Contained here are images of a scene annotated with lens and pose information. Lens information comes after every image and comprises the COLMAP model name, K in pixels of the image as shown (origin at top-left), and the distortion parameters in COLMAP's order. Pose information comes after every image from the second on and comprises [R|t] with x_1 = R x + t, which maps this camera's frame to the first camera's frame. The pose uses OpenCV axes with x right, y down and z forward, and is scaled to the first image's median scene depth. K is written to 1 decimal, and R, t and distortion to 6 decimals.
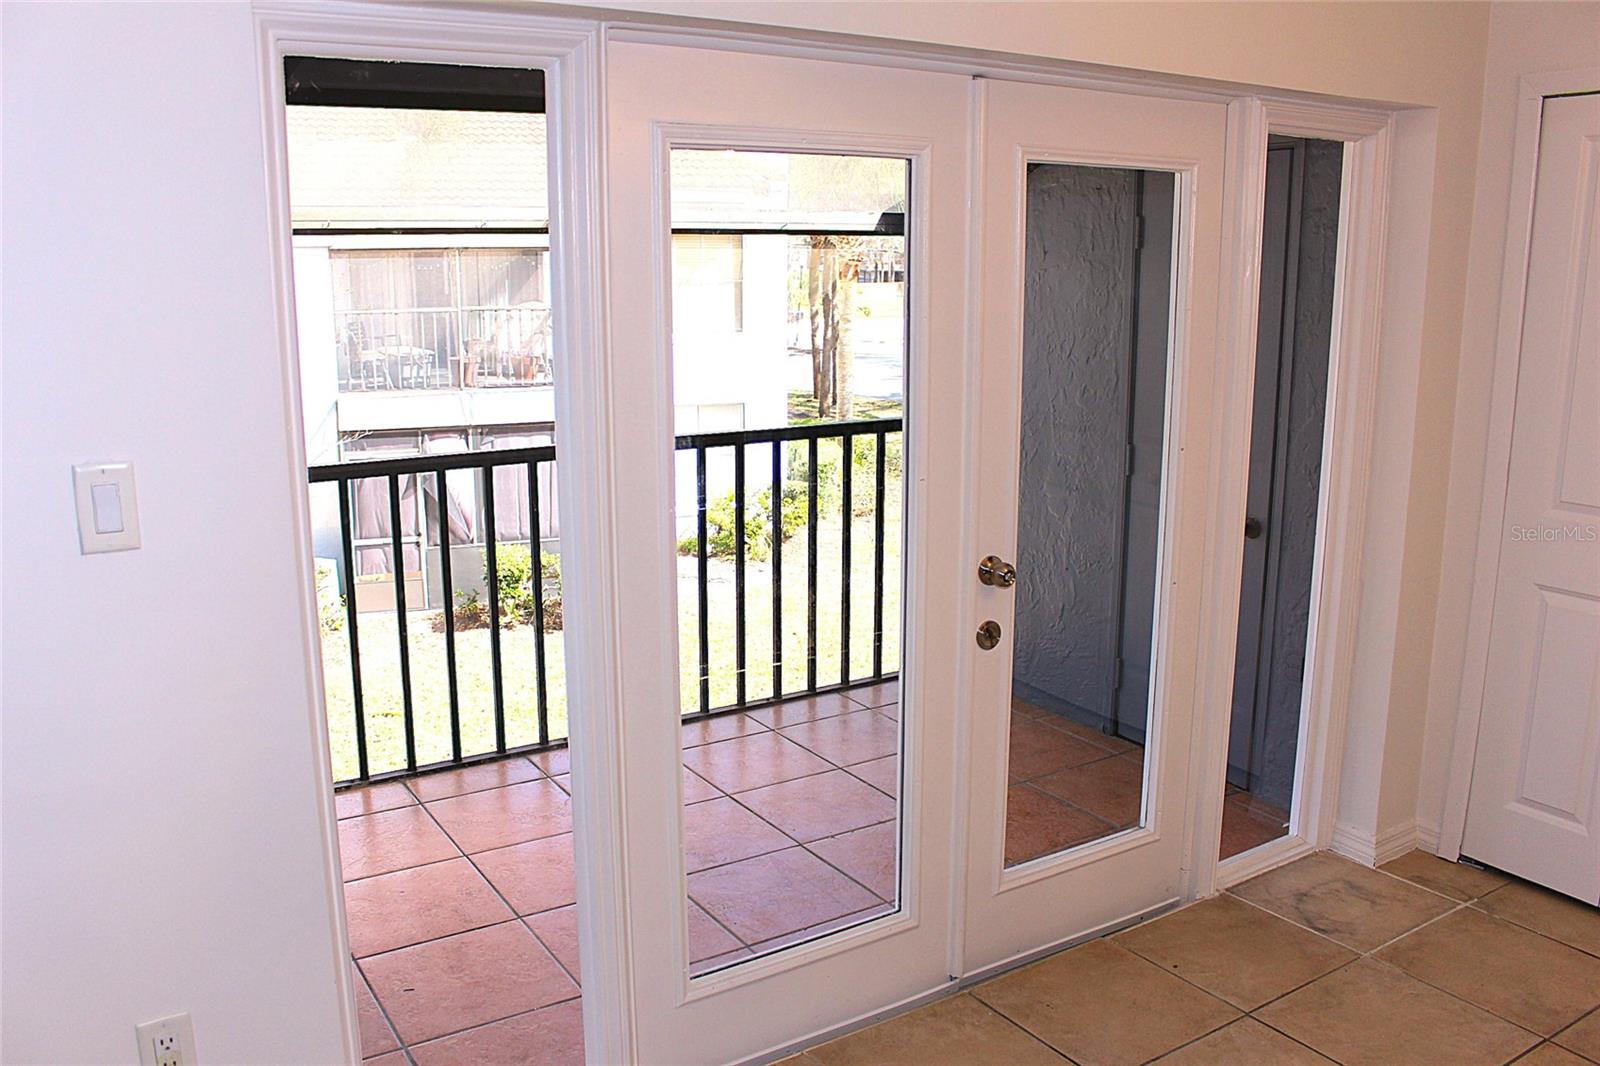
lens RADIAL K [[1314.0, 0, 796.3], [0, 1314.0, 541.7], [0, 0, 1]] dist [-0.161461, 0.128831]
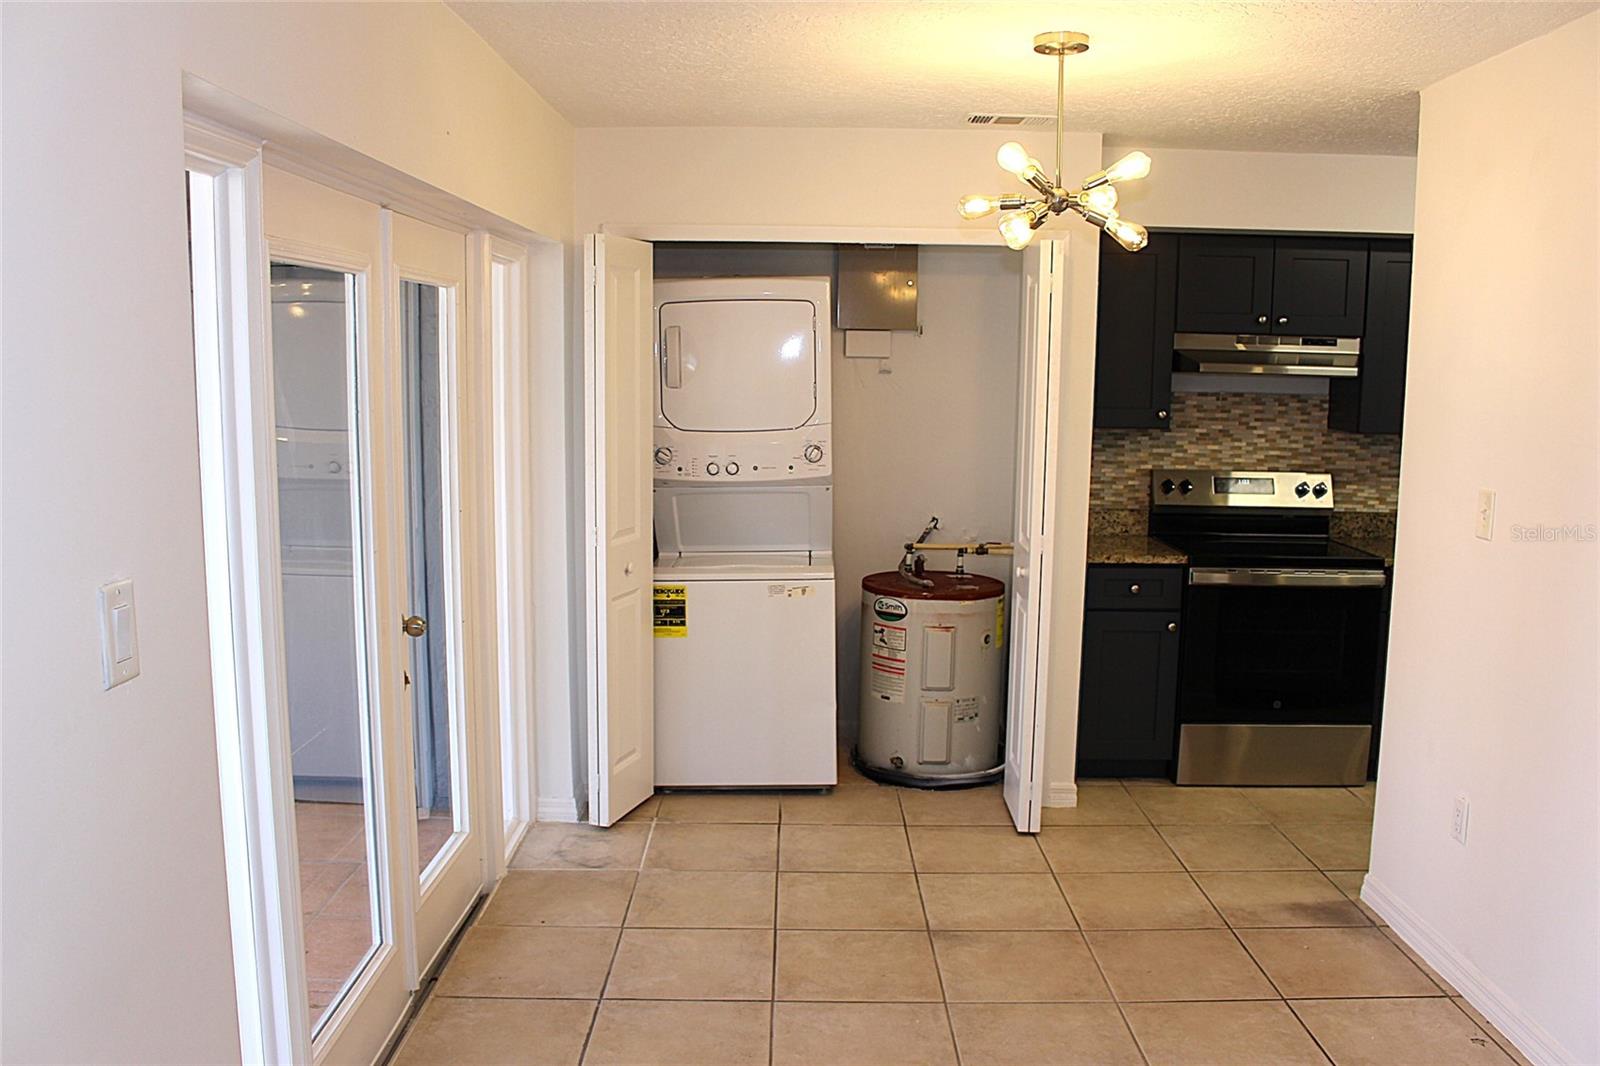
lens RADIAL K [[1314.0, 0, 796.3], [0, 1314.0, 541.7], [0, 0, 1]] dist [-0.161461, 0.128831]
pose [[0.536048, -0.104346, 0.837714, -0.521644], [0.159758, 0.986939, 0.020705, -0.015902], [-0.828933, 0.122732, 0.545717, 0.064671]]
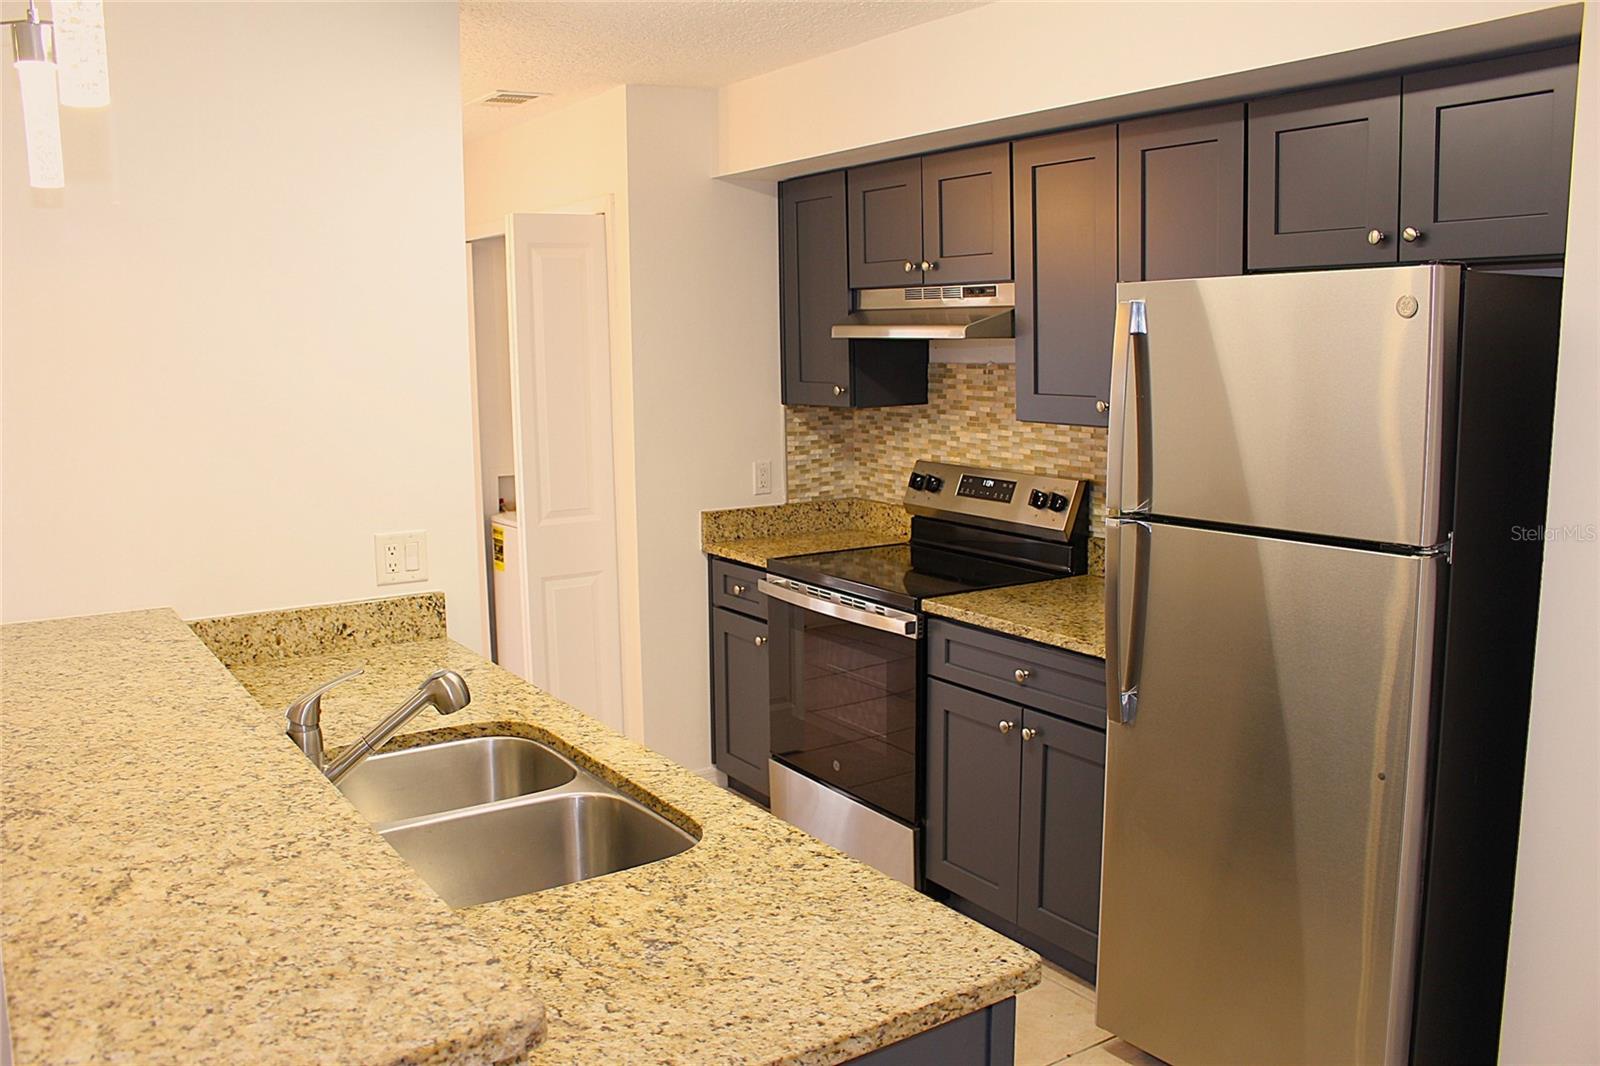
lens RADIAL K [[1314.0, 0, 796.3], [0, 1314.0, 541.7], [0, 0, 1]] dist [-0.161461, 0.128831]
pose [[0.999171, -0.013875, 0.038275, 0.962128], [0.015678, 0.998762, -0.047216, 0.147534], [-0.037573, 0.047777, 0.998151, -0.763394]]
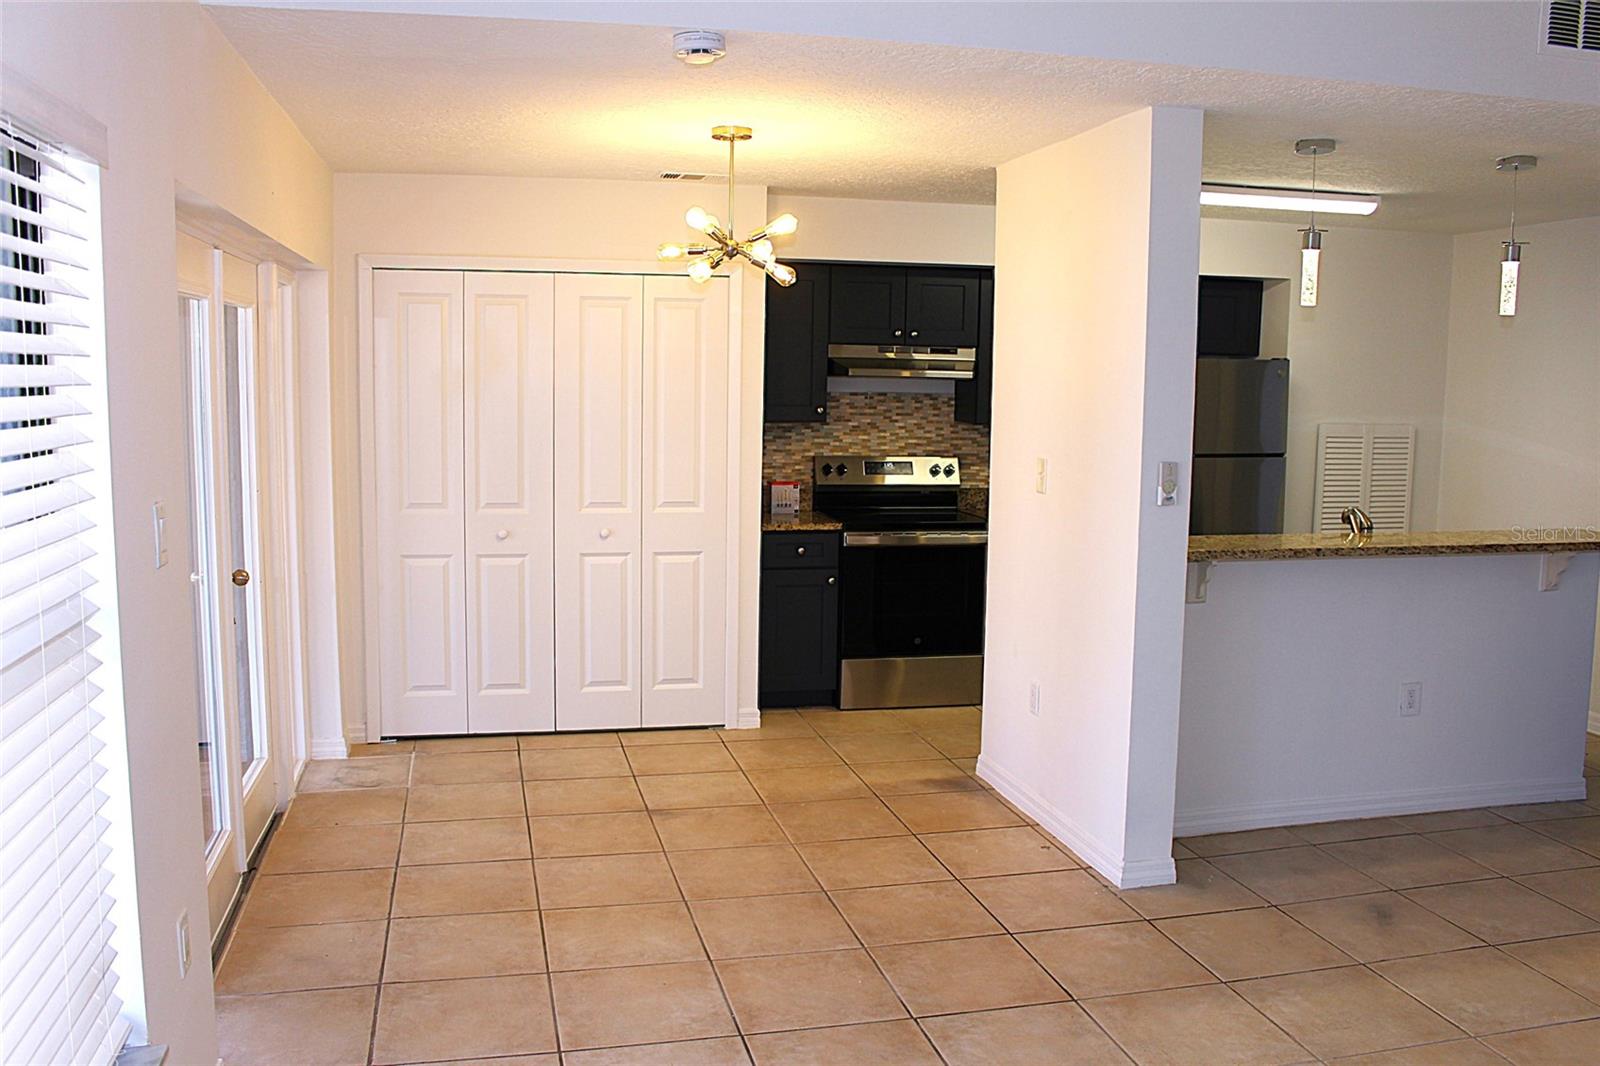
lens RADIAL K [[1314.0, 0, 796.3], [0, 1314.0, 541.7], [0, 0, 1]] dist [-0.161461, 0.128831]
pose [[0.321757, -0.110832, 0.940313, -0.827041], [0.177677, 0.982550, 0.055012, 0.013934], [-0.930002, 0.149372, 0.335834, -0.059850]]
